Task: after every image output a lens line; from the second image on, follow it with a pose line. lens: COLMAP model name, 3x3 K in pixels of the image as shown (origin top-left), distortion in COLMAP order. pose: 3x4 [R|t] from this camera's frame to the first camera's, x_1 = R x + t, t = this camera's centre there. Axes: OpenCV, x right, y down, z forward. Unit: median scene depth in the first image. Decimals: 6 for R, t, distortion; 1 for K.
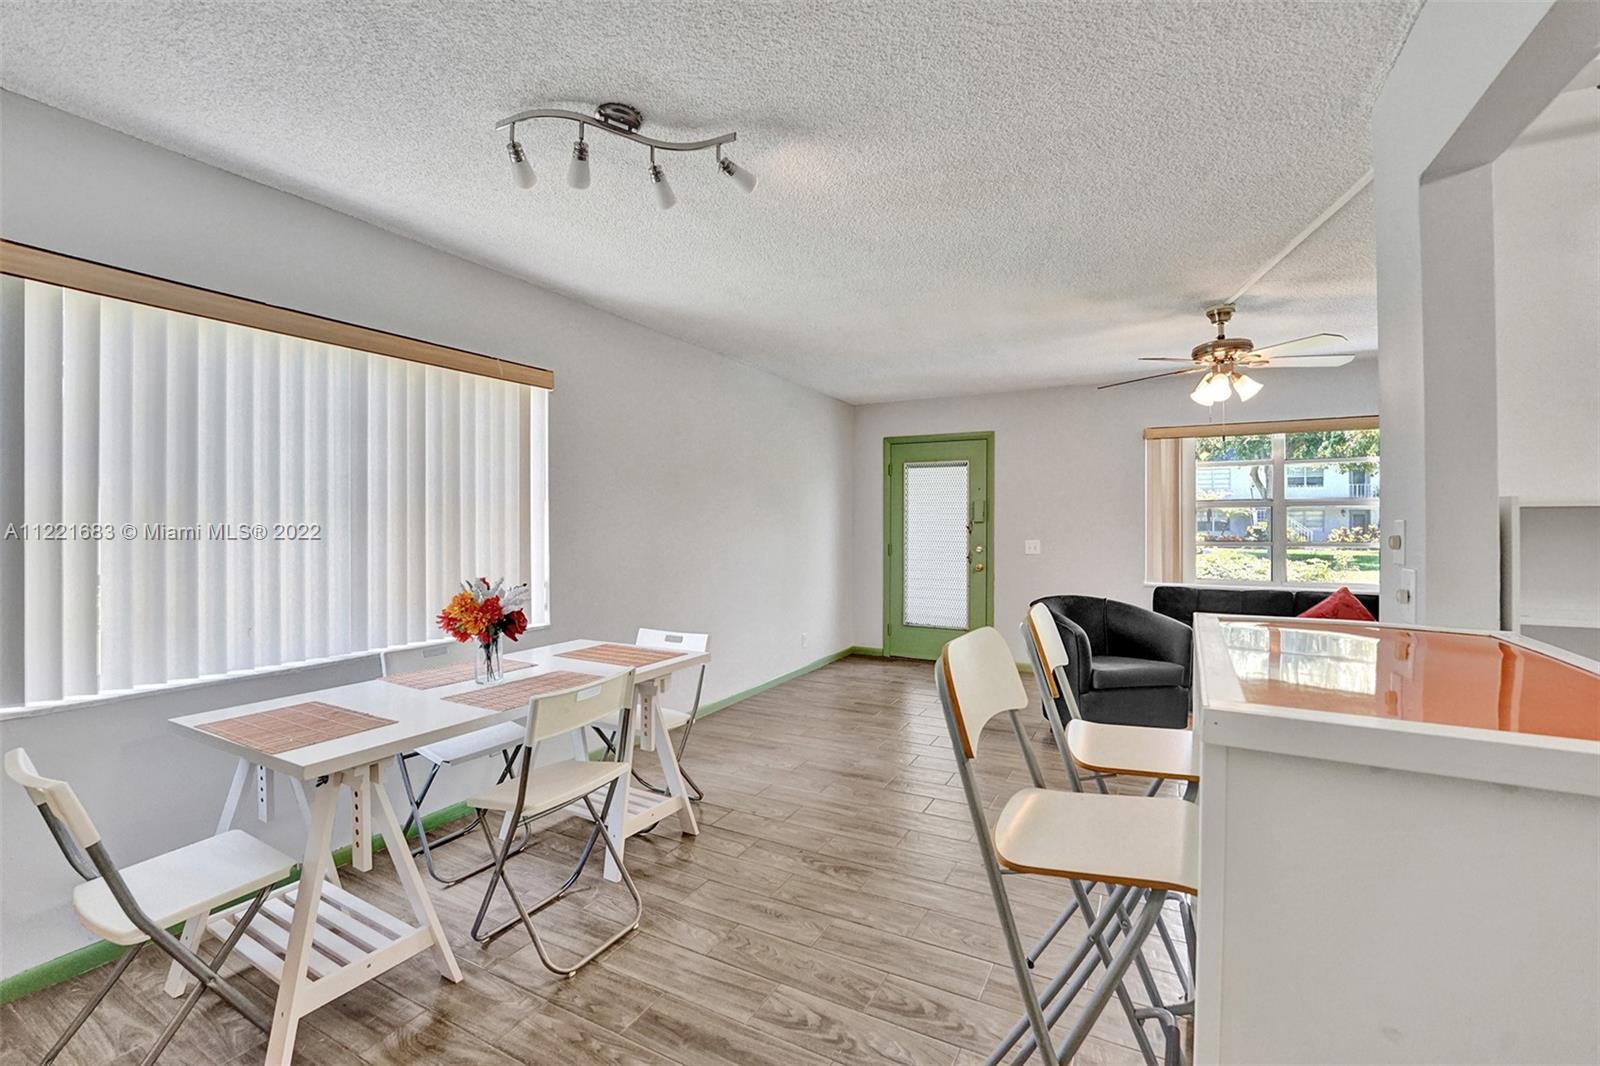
lens RADIAL K [[649.5, 0, 797.1], [0, 649.5, 523.7], [0, 0, 1]] dist [0.000090, -0.000053]
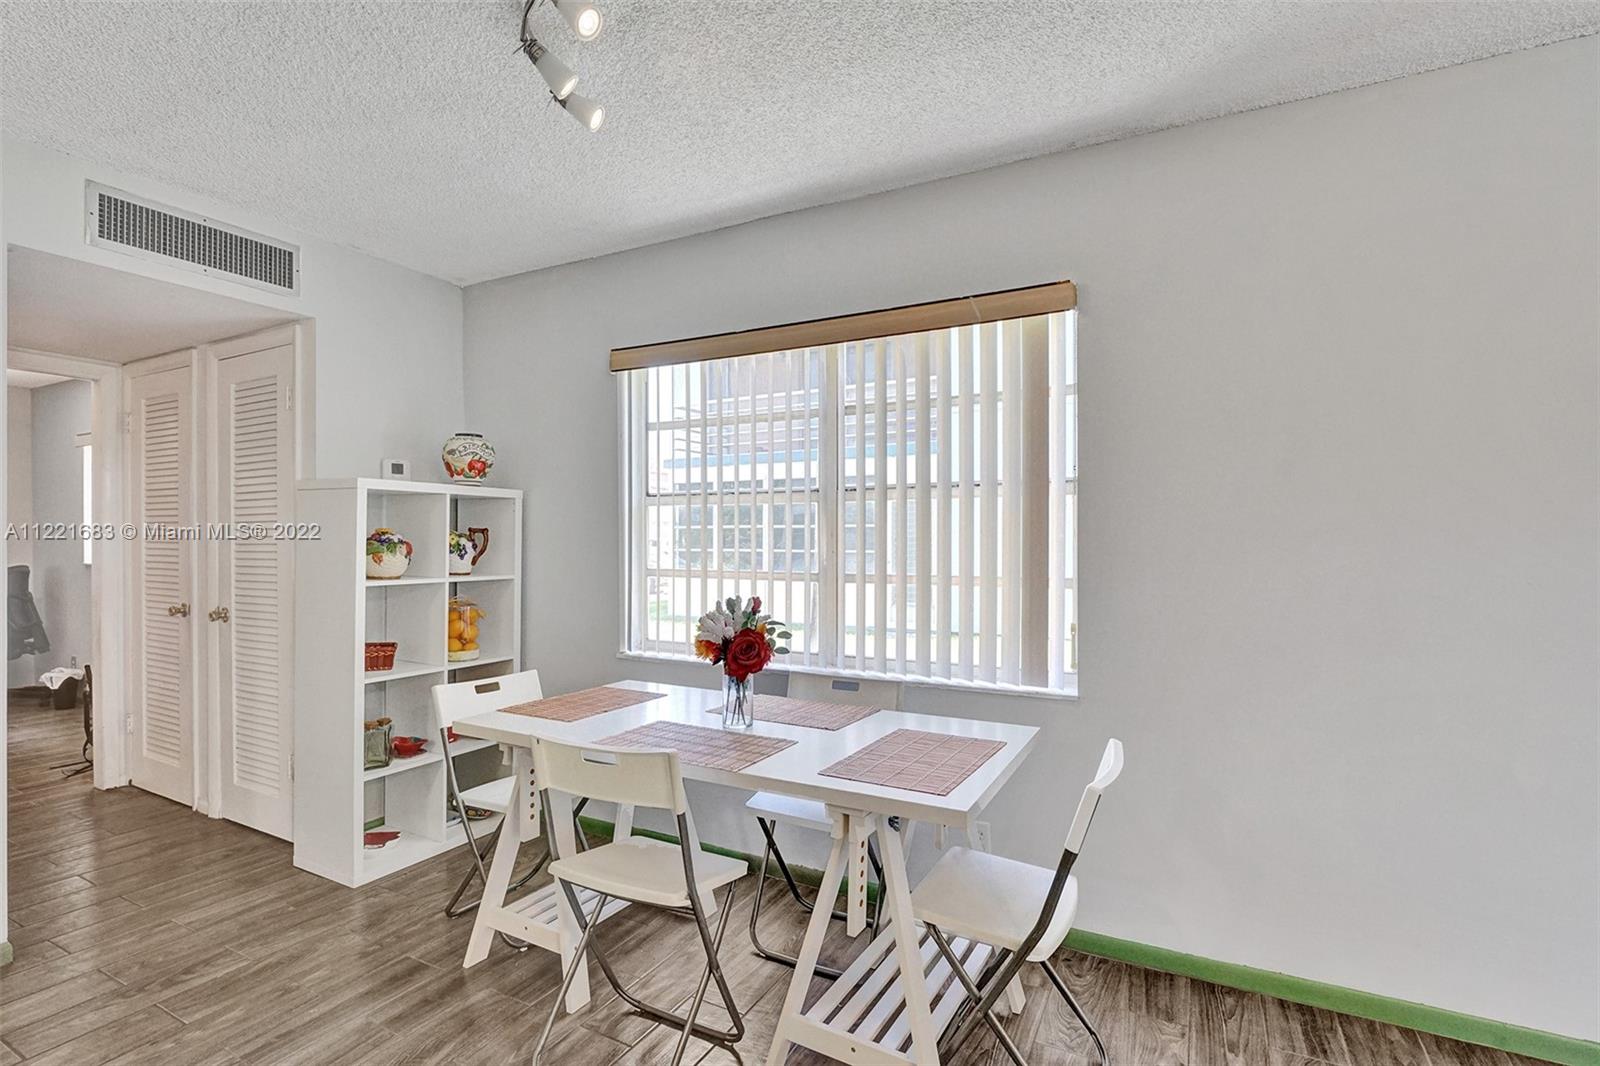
lens RADIAL K [[778.8, 0, 804.7], [0, 778.8, 544.1], [0, 0, 1]] dist [-0.016773, -0.000491]
pose [[0.020231, 0.002312, -0.999793, 0.266047], [-0.005523, 0.999982, 0.002200, 0.010473], [0.999780, 0.005477, 0.020243, 0.561483]]
